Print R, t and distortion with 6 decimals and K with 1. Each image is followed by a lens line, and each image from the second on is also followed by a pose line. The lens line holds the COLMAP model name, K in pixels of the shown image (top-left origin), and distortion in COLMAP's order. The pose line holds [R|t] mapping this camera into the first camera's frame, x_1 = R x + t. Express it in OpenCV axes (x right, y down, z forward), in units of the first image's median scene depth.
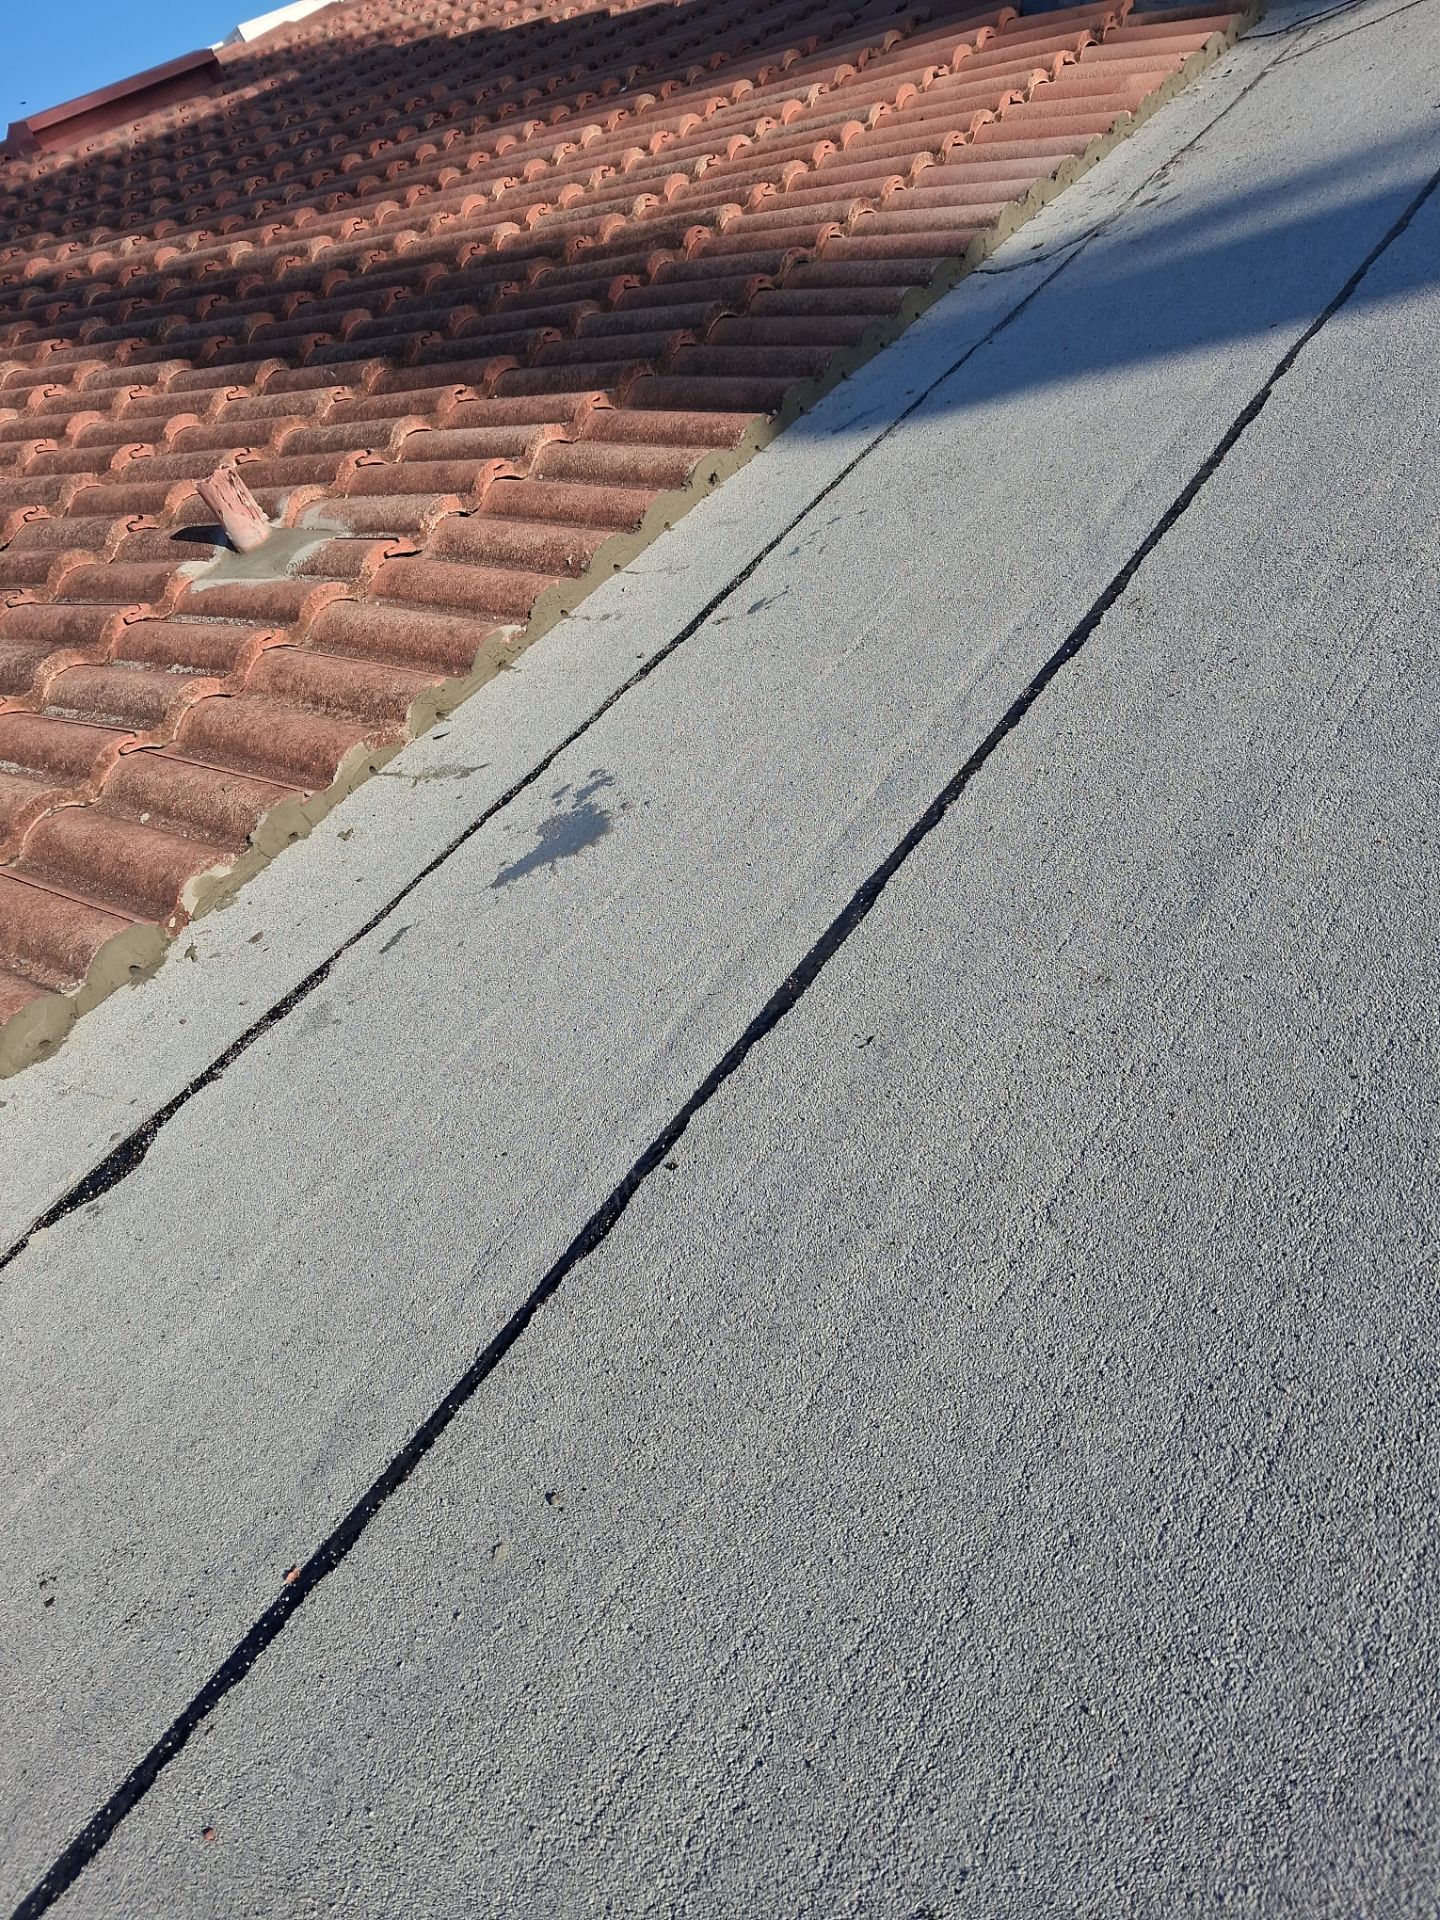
lens RADIAL K [[1523.6, 0, 720.0], [0, 1523.6, 960.0], [0, 0, 1]] dist [-0.001819, 0.004013]
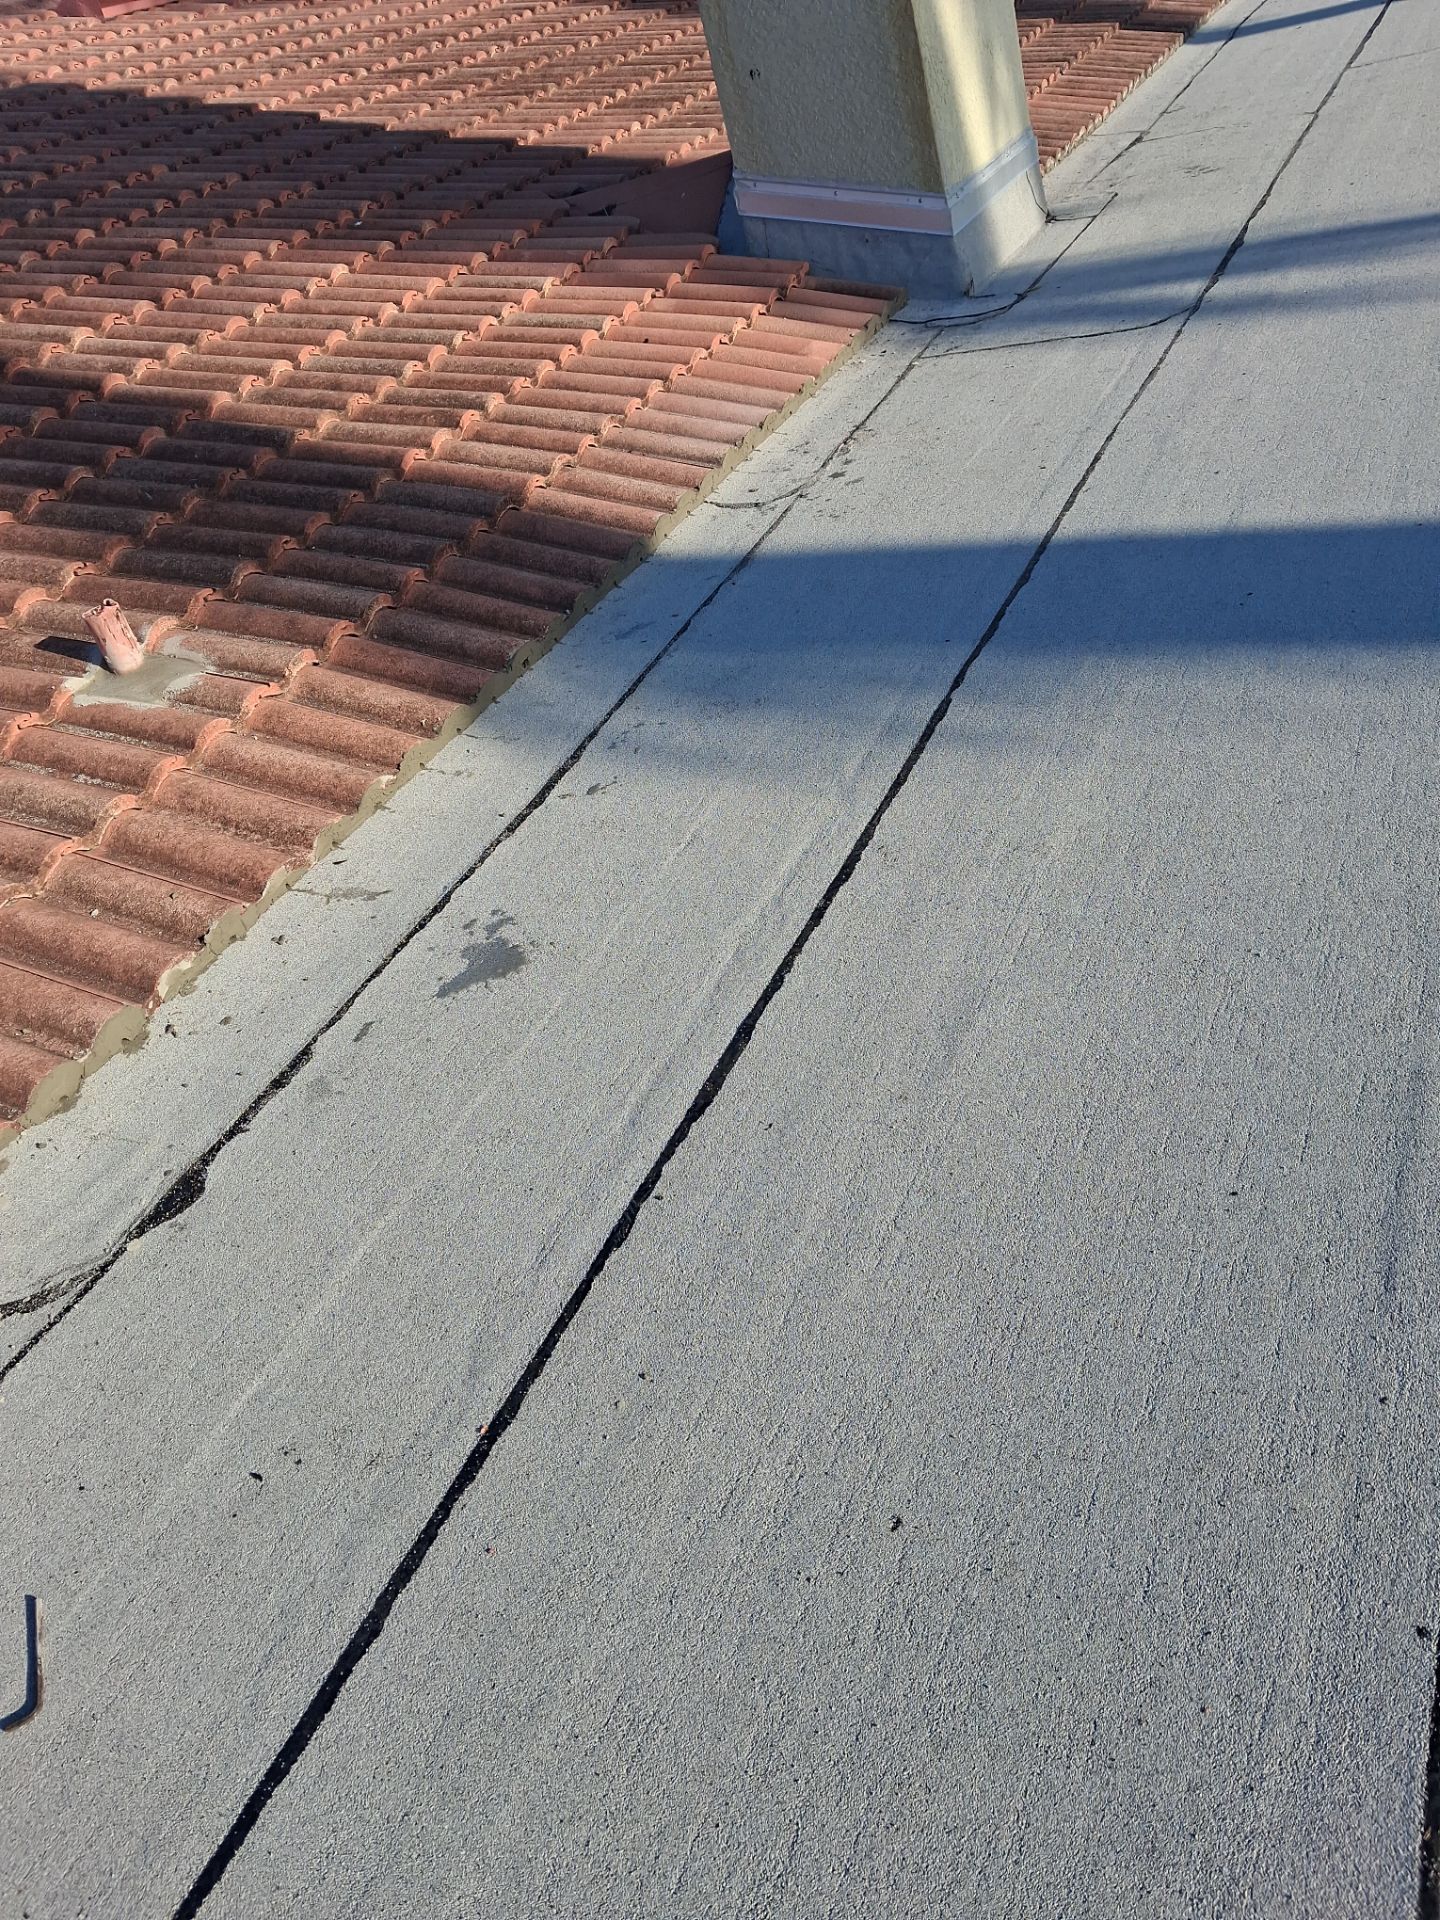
lens RADIAL K [[1557.7, 0, 720.0], [0, 1557.7, 960.0], [0, 0, 1]] dist [0.010919, 0.008000]
pose [[0.955730, 0.048775, 0.290174, -0.237884], [-0.045045, 0.998794, -0.019526, -0.048935], [-0.290776, 0.005590, 0.956775, -0.340122]]
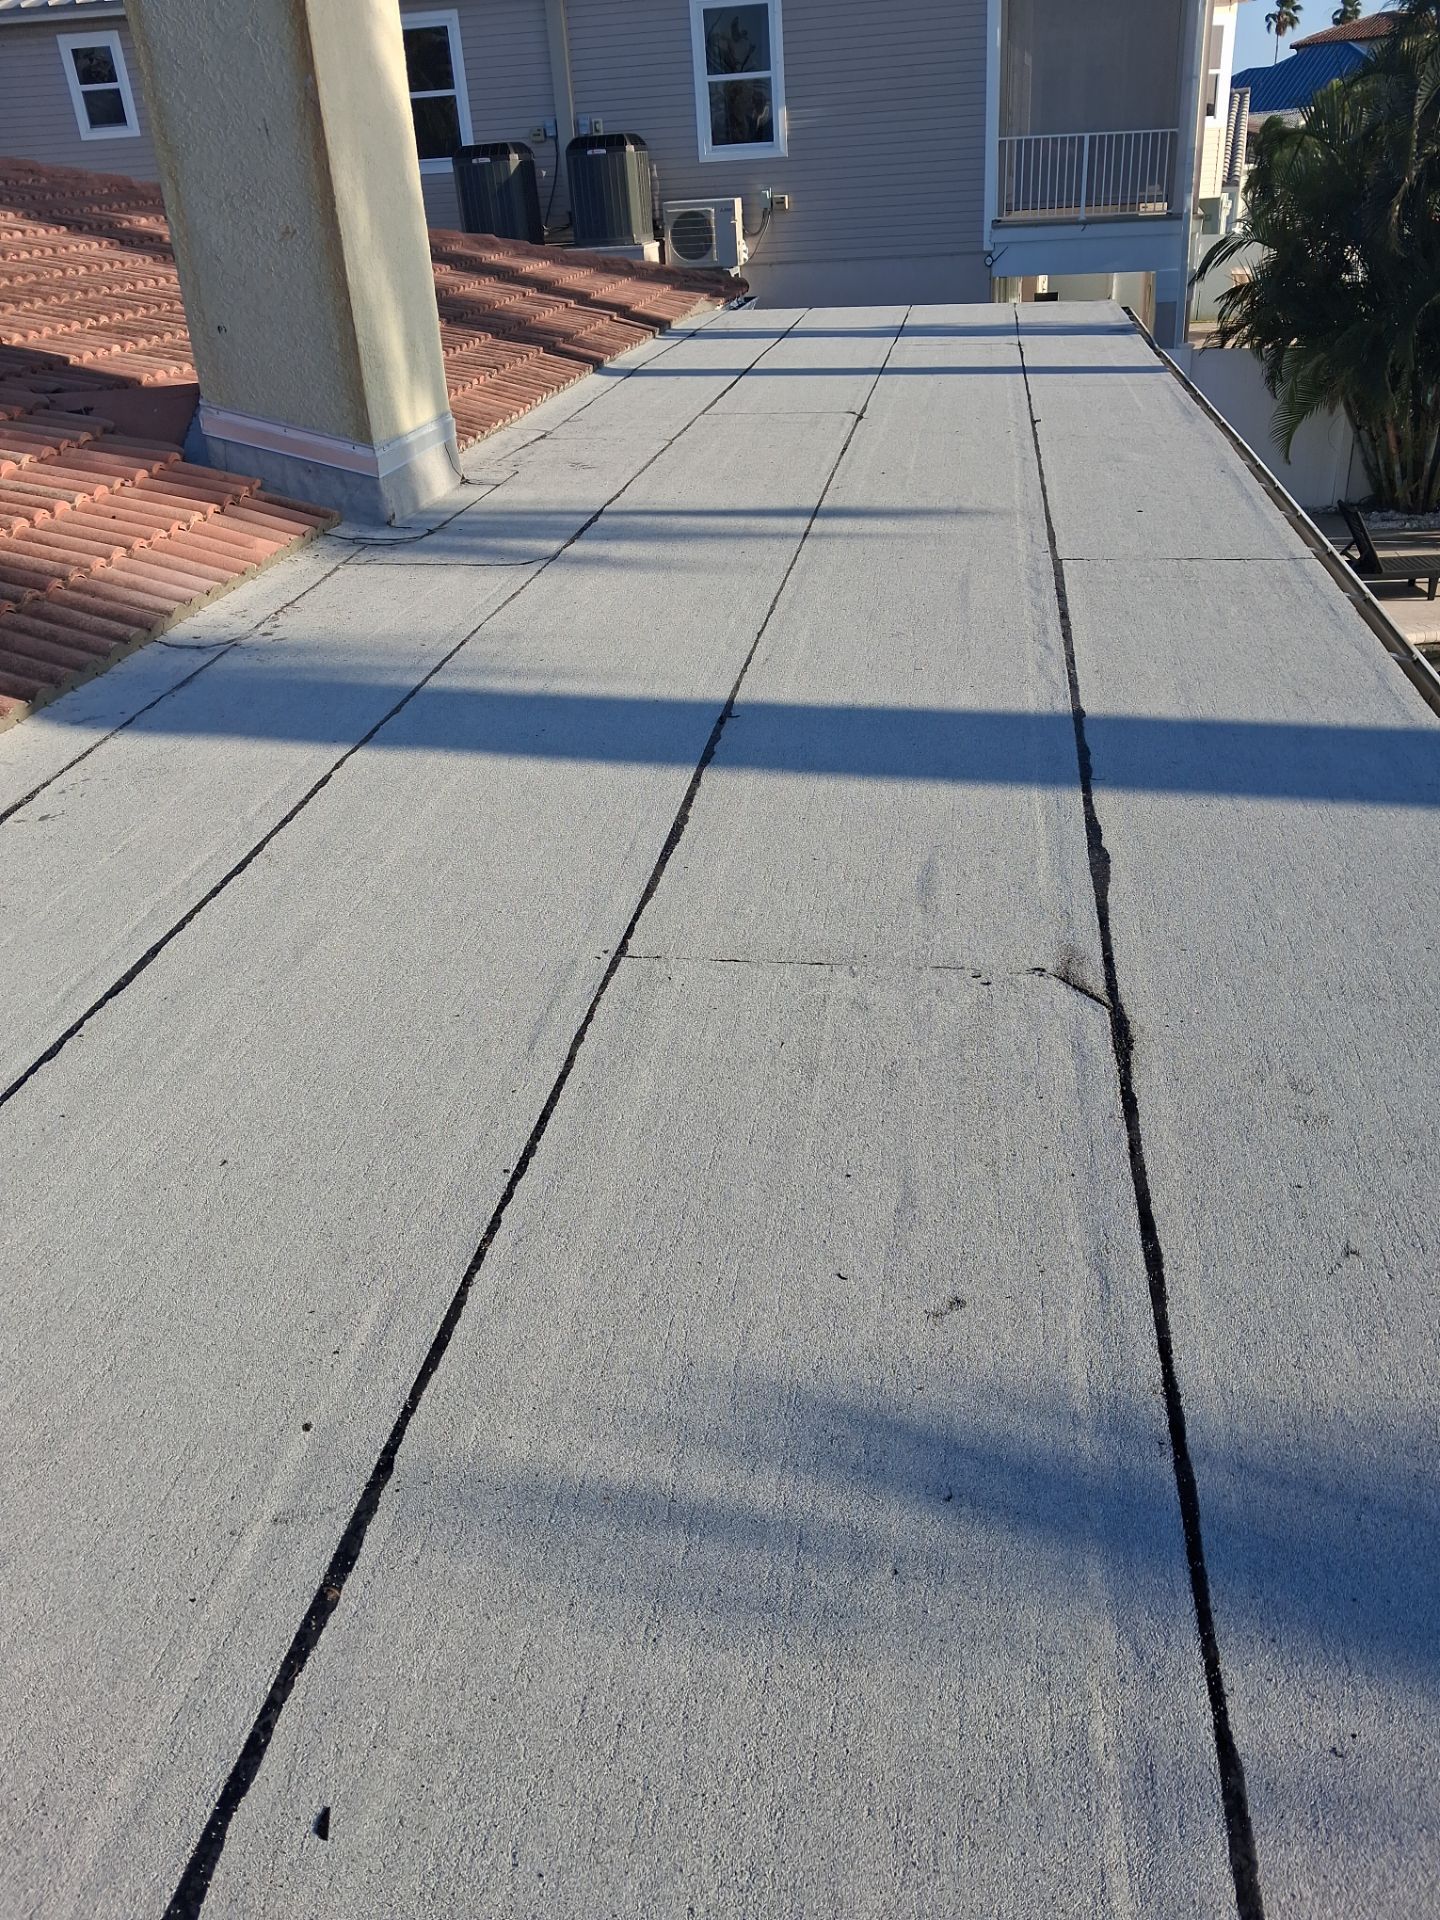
lens RADIAL K [[1652.7, 0, 720.0], [0, 1652.7, 960.0], [0, 0, 1]] dist [0.008171, 0.054443]
pose [[0.809176, 0.160295, 0.565279, -0.360588], [-0.051883, 0.977802, -0.203005, 0.249647], [-0.585272, 0.134938, 0.799530, -0.877997]]
